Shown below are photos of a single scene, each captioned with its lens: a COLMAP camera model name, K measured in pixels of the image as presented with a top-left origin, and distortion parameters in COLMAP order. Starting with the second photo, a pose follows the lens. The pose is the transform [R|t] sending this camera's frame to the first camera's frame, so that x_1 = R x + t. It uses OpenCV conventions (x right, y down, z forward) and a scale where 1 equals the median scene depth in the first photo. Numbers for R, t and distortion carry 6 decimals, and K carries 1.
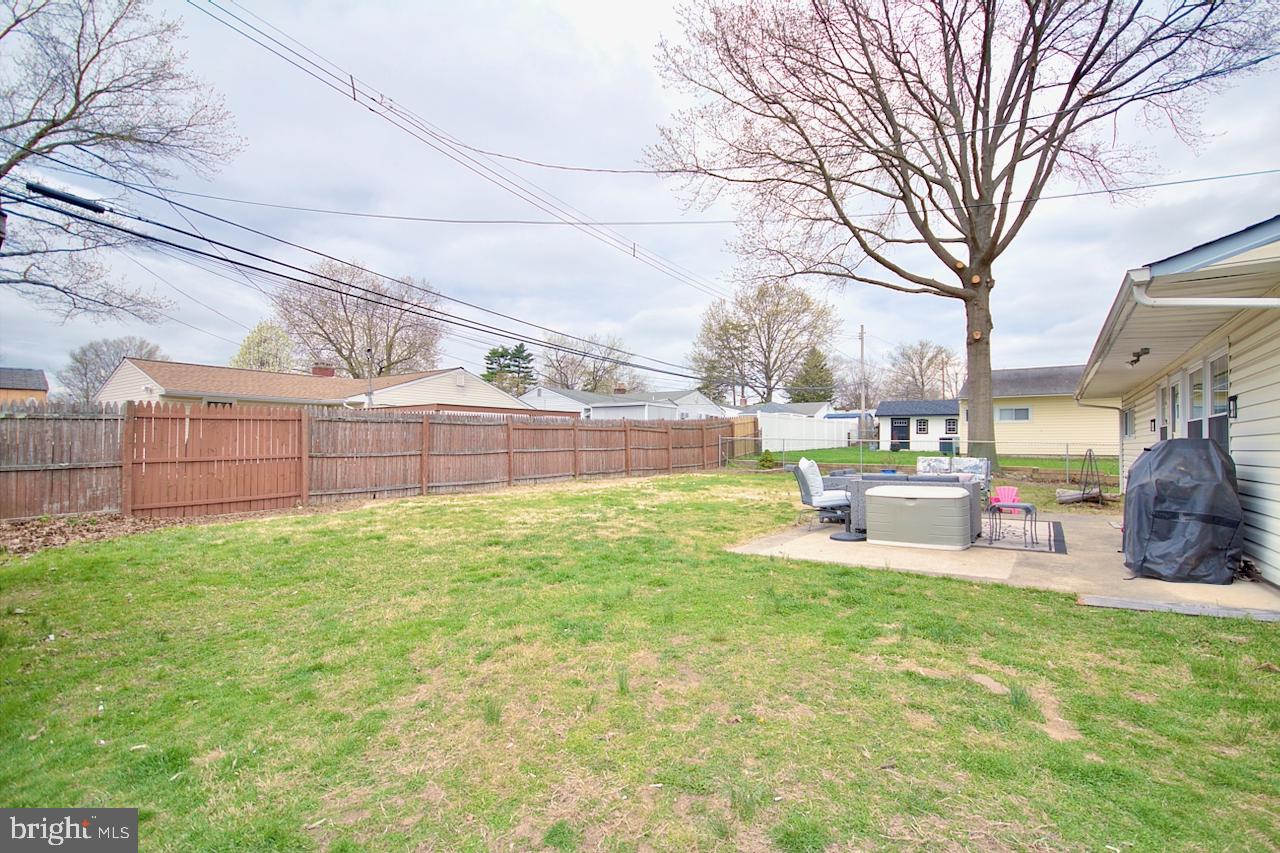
lens RADIAL K [[588.1, 0, 644.8], [0, 588.1, 426.7], [0, 0, 1]] dist [0.000792, 0.000066]
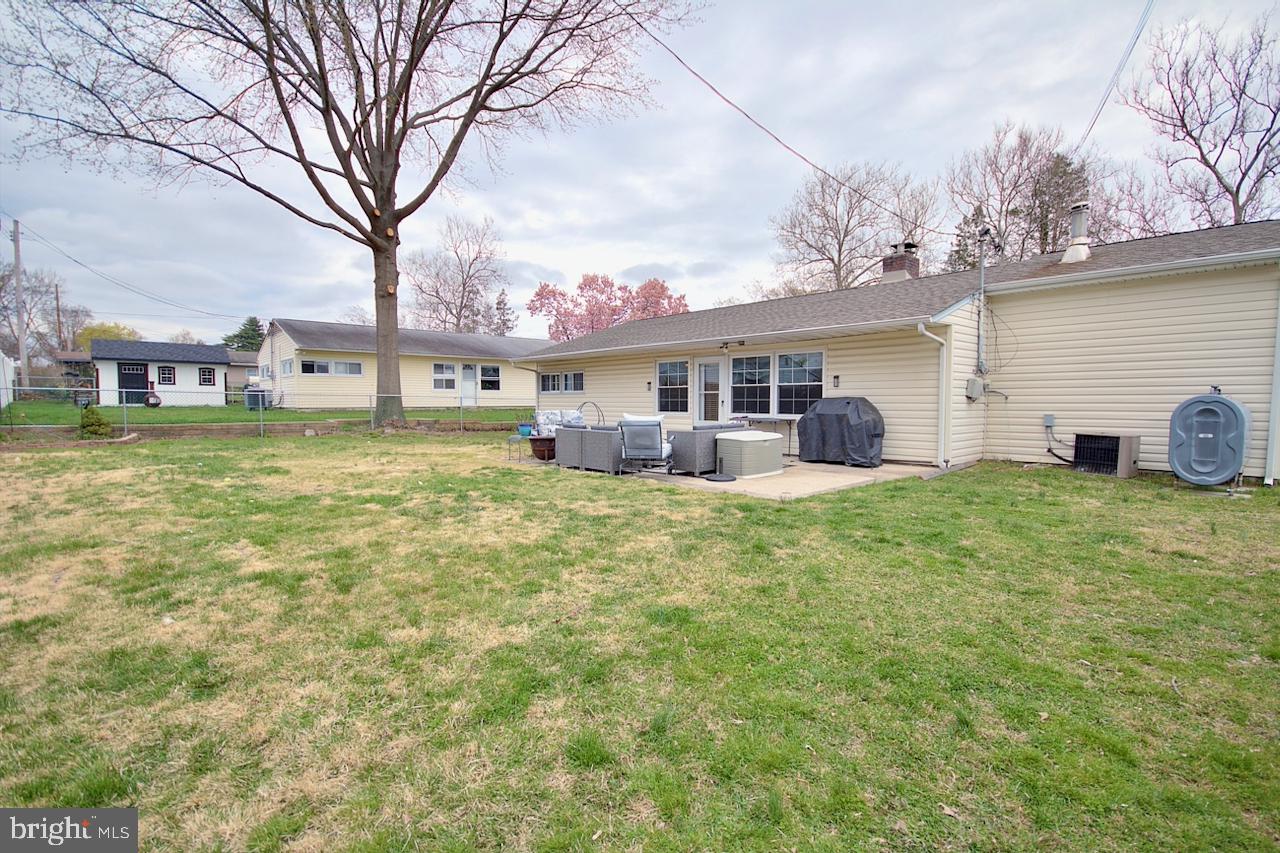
lens RADIAL K [[588.1, 0, 646.7], [0, 588.1, 429.0], [0, 0, 1]] dist [0.000792, 0.000066]
pose [[0.247372, -0.052731, 0.967485, -0.266907], [-0.029144, 0.997661, 0.061827, 0.006893], [-0.968482, -0.043491, 0.245257, 0.280331]]
